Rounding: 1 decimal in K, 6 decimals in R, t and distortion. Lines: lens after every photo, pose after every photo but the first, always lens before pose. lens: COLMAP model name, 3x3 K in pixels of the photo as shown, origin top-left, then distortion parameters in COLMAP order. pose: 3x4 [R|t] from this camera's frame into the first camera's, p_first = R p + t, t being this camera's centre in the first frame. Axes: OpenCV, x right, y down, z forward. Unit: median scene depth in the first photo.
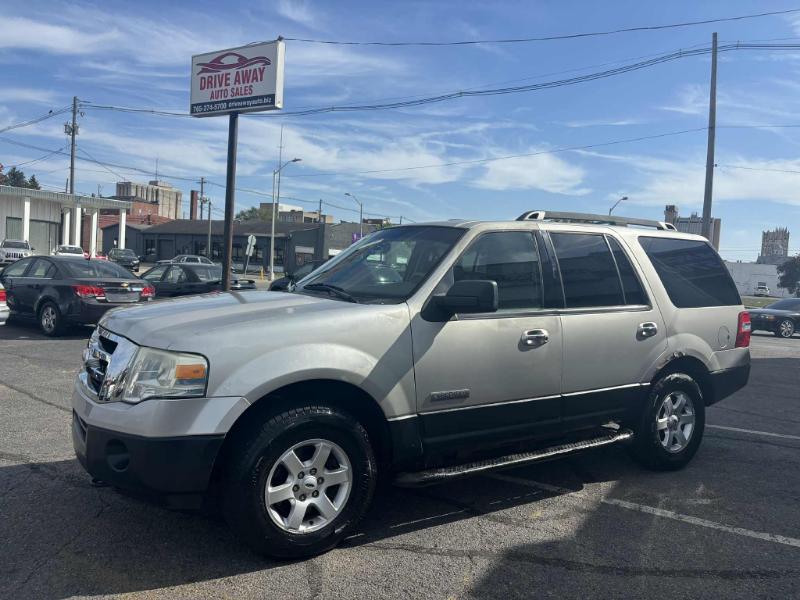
lens RADIAL K [[606.0, 0, 396.6], [0, 606.0, 293.7], [0, 0, 1]] dist [0.028481, -0.018275]
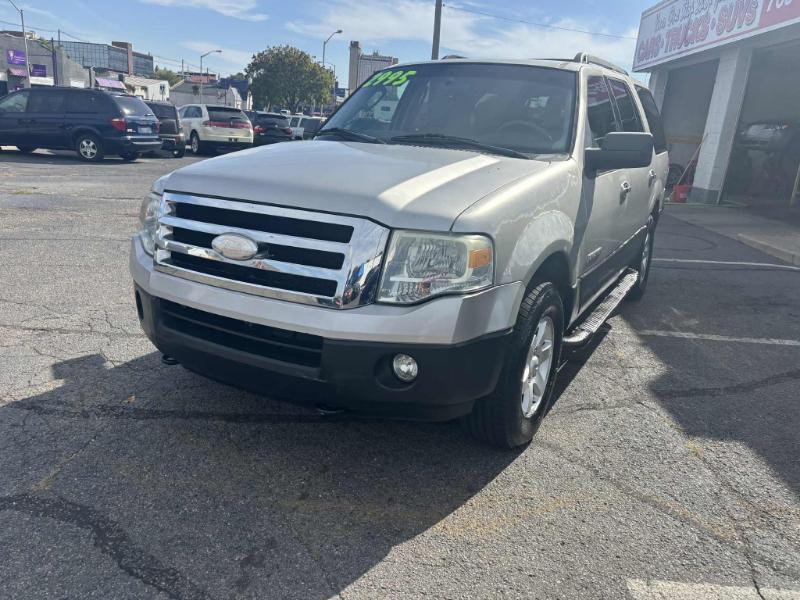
lens RADIAL K [[608.6, 0, 400.0], [0, 608.6, 293.1], [0, 0, 1]] dist [0.045640, -0.047420]
pose [[0.879727, -0.117358, 0.460769, -0.643606], [-0.004644, 0.966895, 0.255133, -0.022876], [-0.475457, -0.226587, 0.850058, 0.296397]]
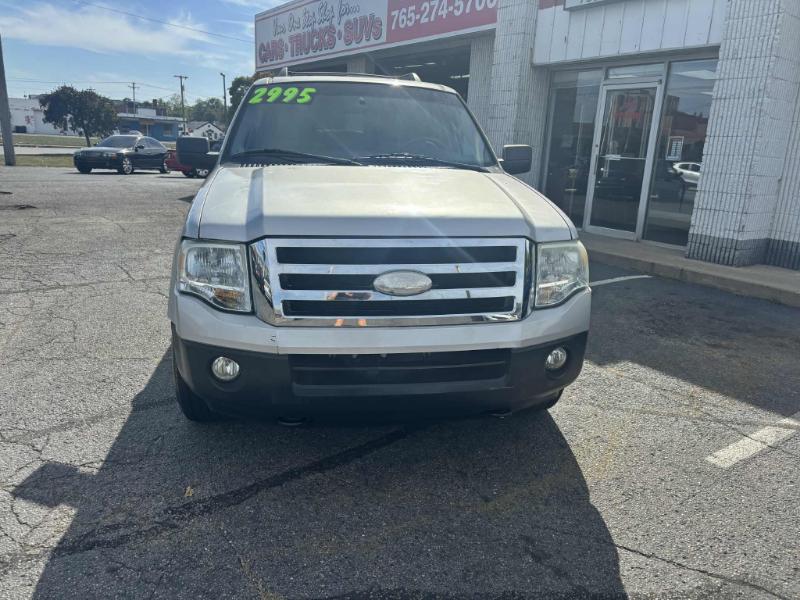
lens RADIAL K [[608.6, 0, 400.0], [0, 608.6, 294.8], [0, 0, 1]] dist [0.045640, -0.047420]
pose [[0.398449, -0.252769, 0.881672, -1.078455], [0.010471, 0.962466, 0.271199, -0.068448], [-0.917131, -0.098827, 0.386141, 0.705823]]
